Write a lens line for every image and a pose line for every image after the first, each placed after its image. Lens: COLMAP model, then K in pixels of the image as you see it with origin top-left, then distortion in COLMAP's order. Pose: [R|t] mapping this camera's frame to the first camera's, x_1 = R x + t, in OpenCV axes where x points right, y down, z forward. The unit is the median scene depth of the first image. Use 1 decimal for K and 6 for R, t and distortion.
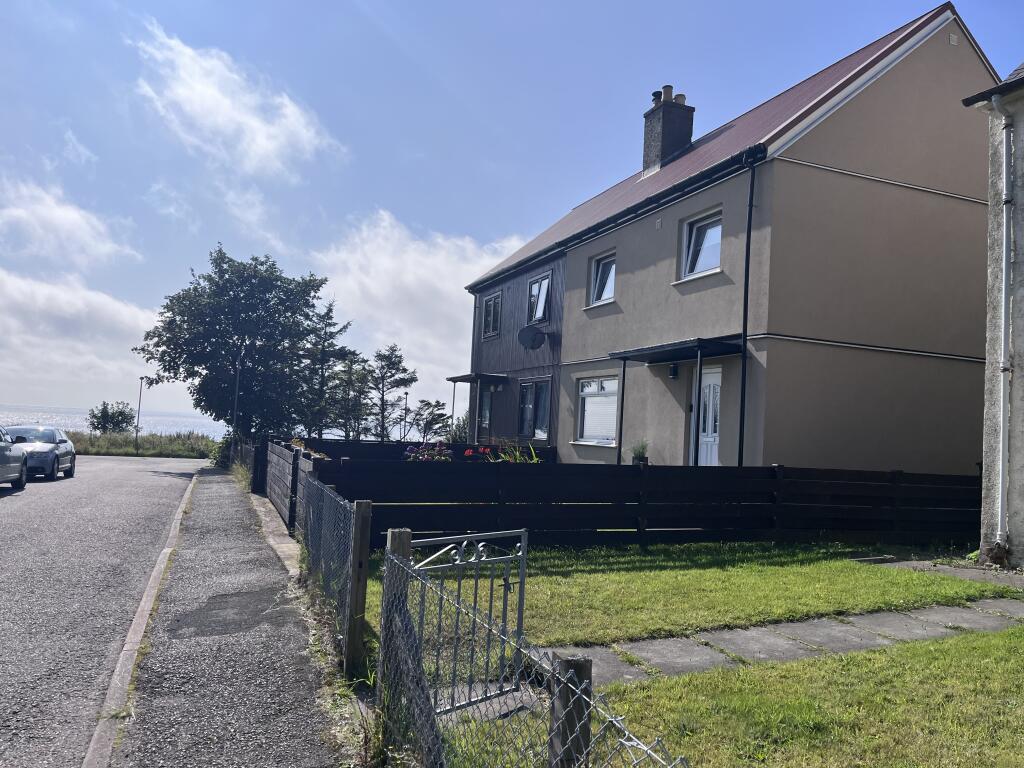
lens RADIAL K [[769.8, 0, 509.7], [0, 769.8, 397.1], [0, 0, 1]] dist [0.069535, -0.117674]
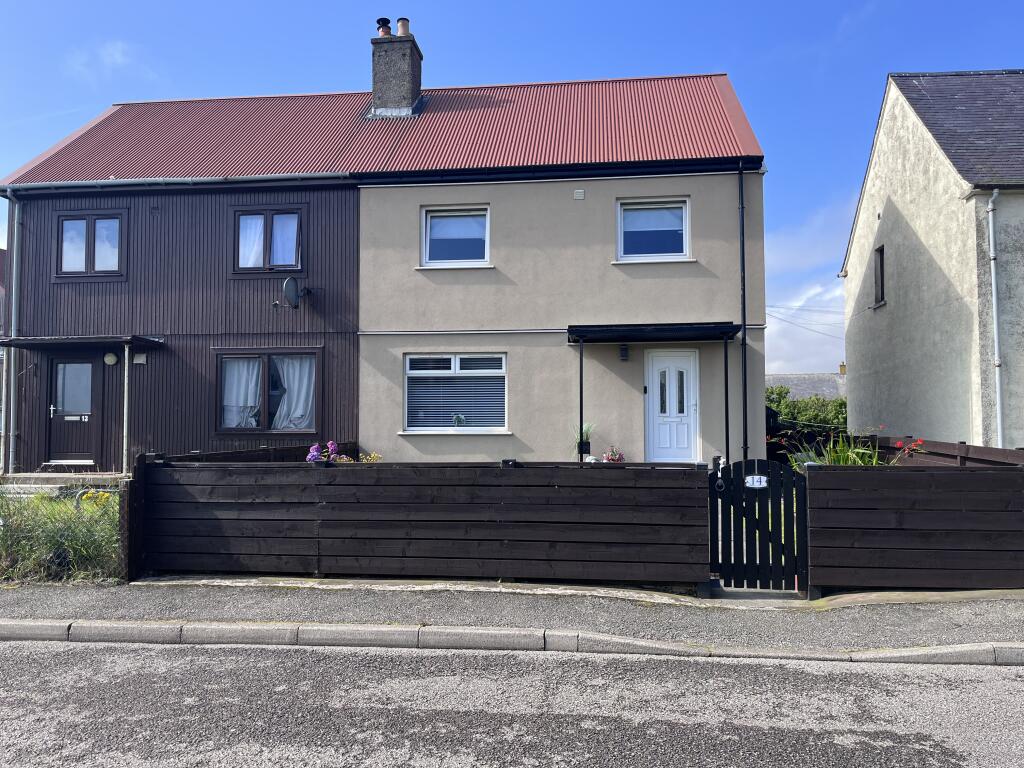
lens RADIAL K [[769.8, 0, 509.7], [0, 769.8, 397.1], [0, 0, 1]] dist [0.069535, -0.117674]
pose [[0.475449, -0.019269, 0.879532, -0.228489], [-0.010513, 0.999564, 0.027582, -0.000740], [-0.879681, -0.022360, 0.475039, 0.208264]]
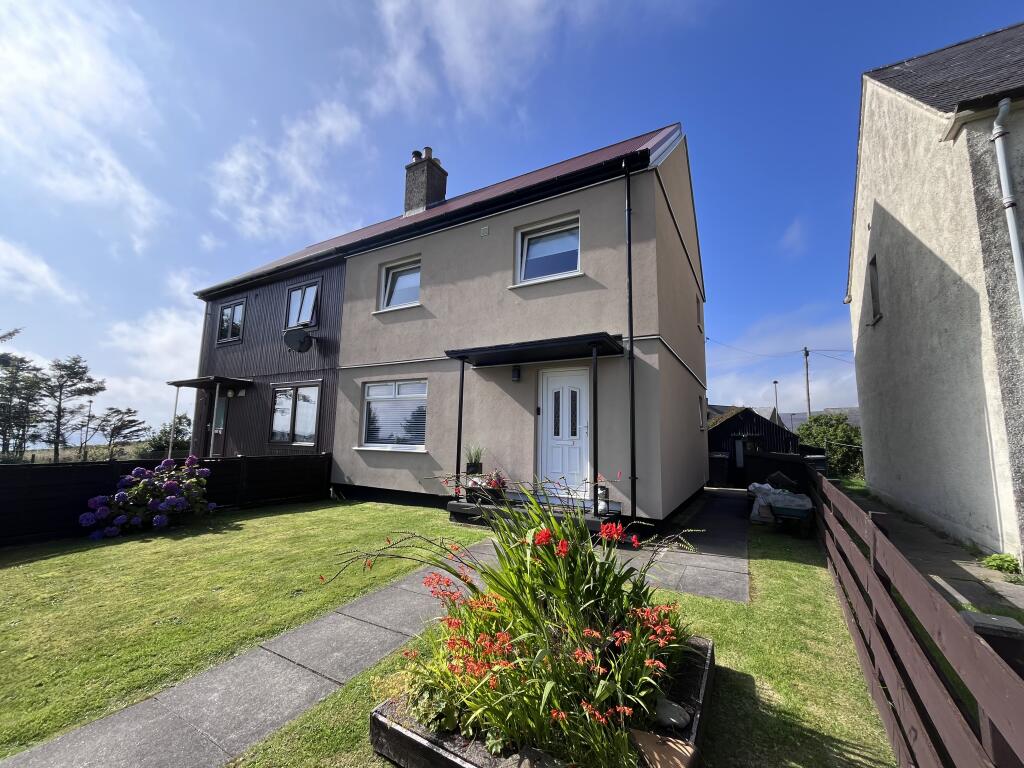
lens RADIAL K [[419.5, 0, 512.0], [0, 419.5, 384.0], [0, 0, 1]] dist [-0.003799, 0.000099]
pose [[0.783893, 0.041004, 0.619540, -0.038123], [-0.004563, 0.998171, -0.060289, 0.003742], [-0.620879, 0.044433, 0.782646, 0.185482]]
